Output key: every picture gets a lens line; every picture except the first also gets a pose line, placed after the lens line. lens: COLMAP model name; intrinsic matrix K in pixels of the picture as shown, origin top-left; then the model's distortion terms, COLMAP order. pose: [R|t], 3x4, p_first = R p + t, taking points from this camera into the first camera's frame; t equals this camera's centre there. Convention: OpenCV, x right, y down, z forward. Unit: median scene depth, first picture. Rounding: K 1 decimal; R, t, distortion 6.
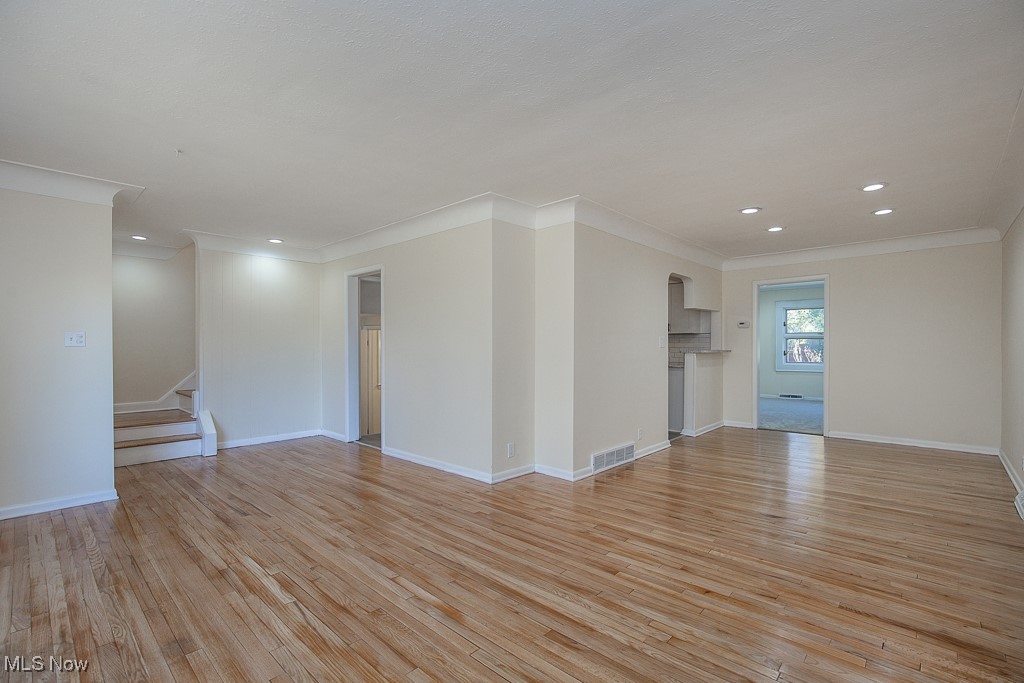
lens RADIAL K [[468.5, 0, 508.3], [0, 468.5, 344.5], [0, 0, 1]] dist [-0.012642, 0.001787]
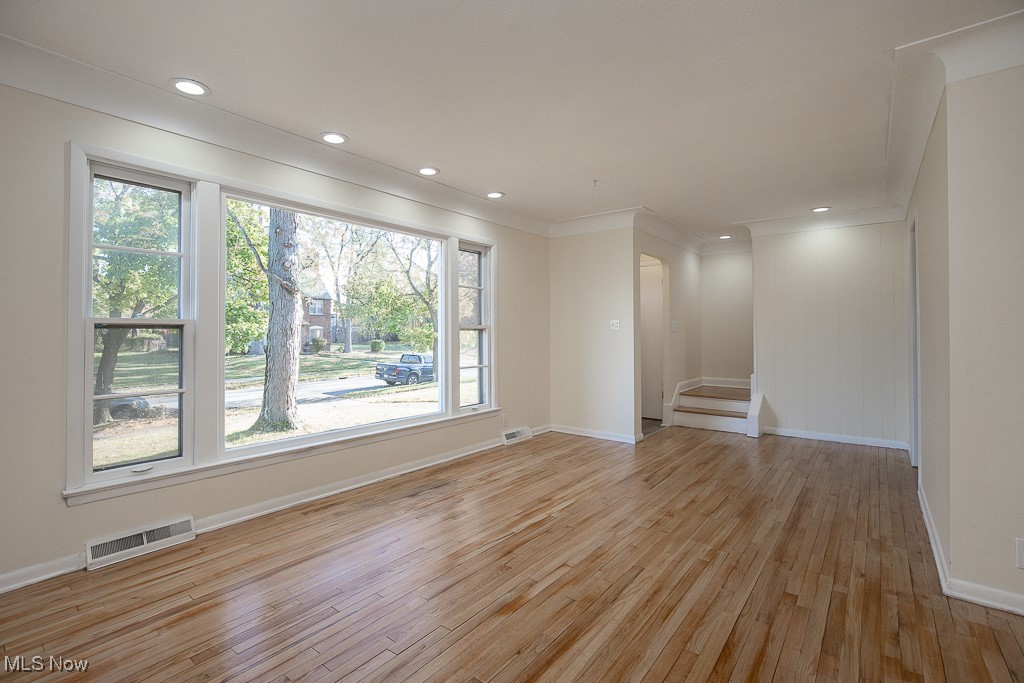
lens RADIAL K [[468.5, 0, 509.1], [0, 468.5, 334.8], [0, 0, 1]] dist [-0.012642, 0.001787]
pose [[0.100965, 0.010054, -0.994839, 0.590642], [0.000864, 0.999948, 0.010194, 0.003377], [0.994890, -0.001889, 0.100951, 0.641480]]
